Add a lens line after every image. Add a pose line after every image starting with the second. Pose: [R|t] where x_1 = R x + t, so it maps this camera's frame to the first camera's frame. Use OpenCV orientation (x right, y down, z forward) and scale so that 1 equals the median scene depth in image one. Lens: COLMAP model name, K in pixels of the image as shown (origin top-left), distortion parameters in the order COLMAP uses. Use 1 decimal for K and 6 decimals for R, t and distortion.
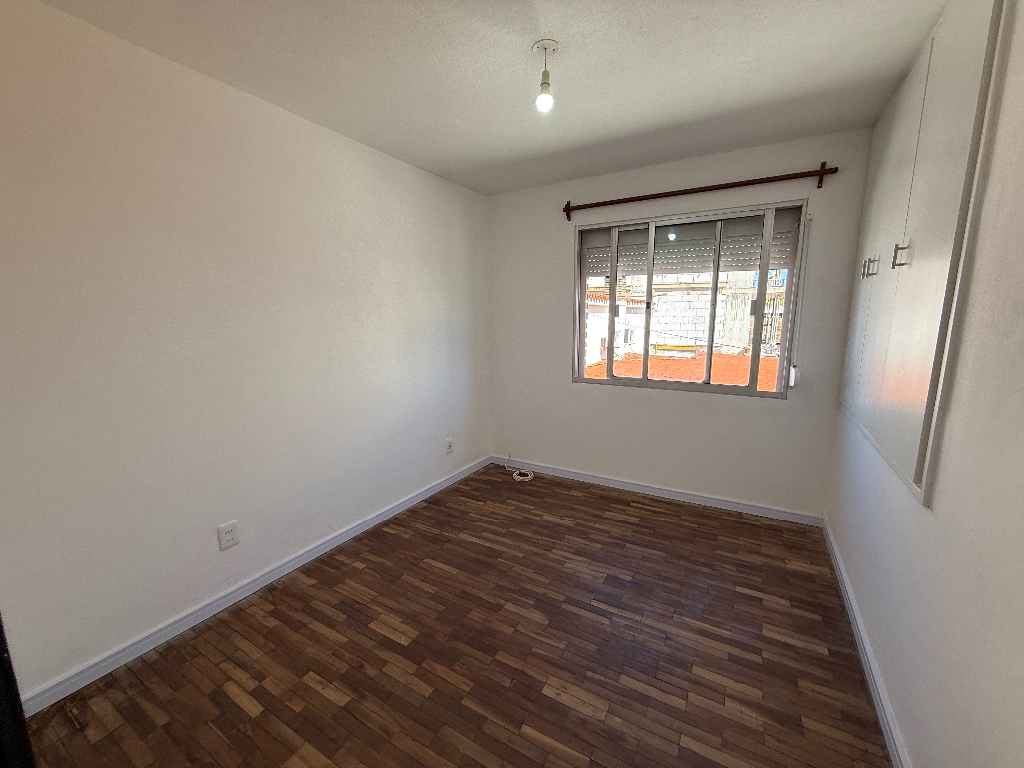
lens RADIAL K [[406.8, 0, 507.7], [0, 406.8, 382.1], [0, 0, 1]] dist [-0.005489, 0.000083]
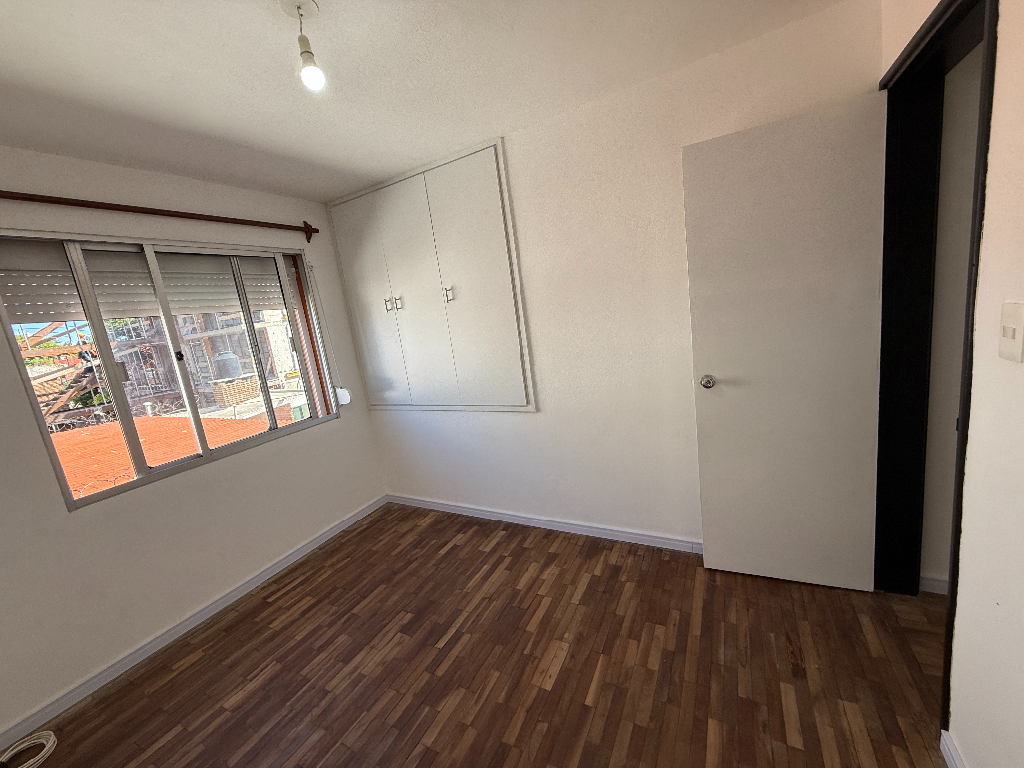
lens RADIAL K [[406.8, 0, 508.0], [0, 406.8, 381.5], [0, 0, 1]] dist [-0.005489, 0.000083]
pose [[-0.031545, -0.156419, 0.987187, -0.576367], [0.284650, 0.945372, 0.158889, -0.127722], [-0.958112, 0.286015, 0.014703, 0.609503]]
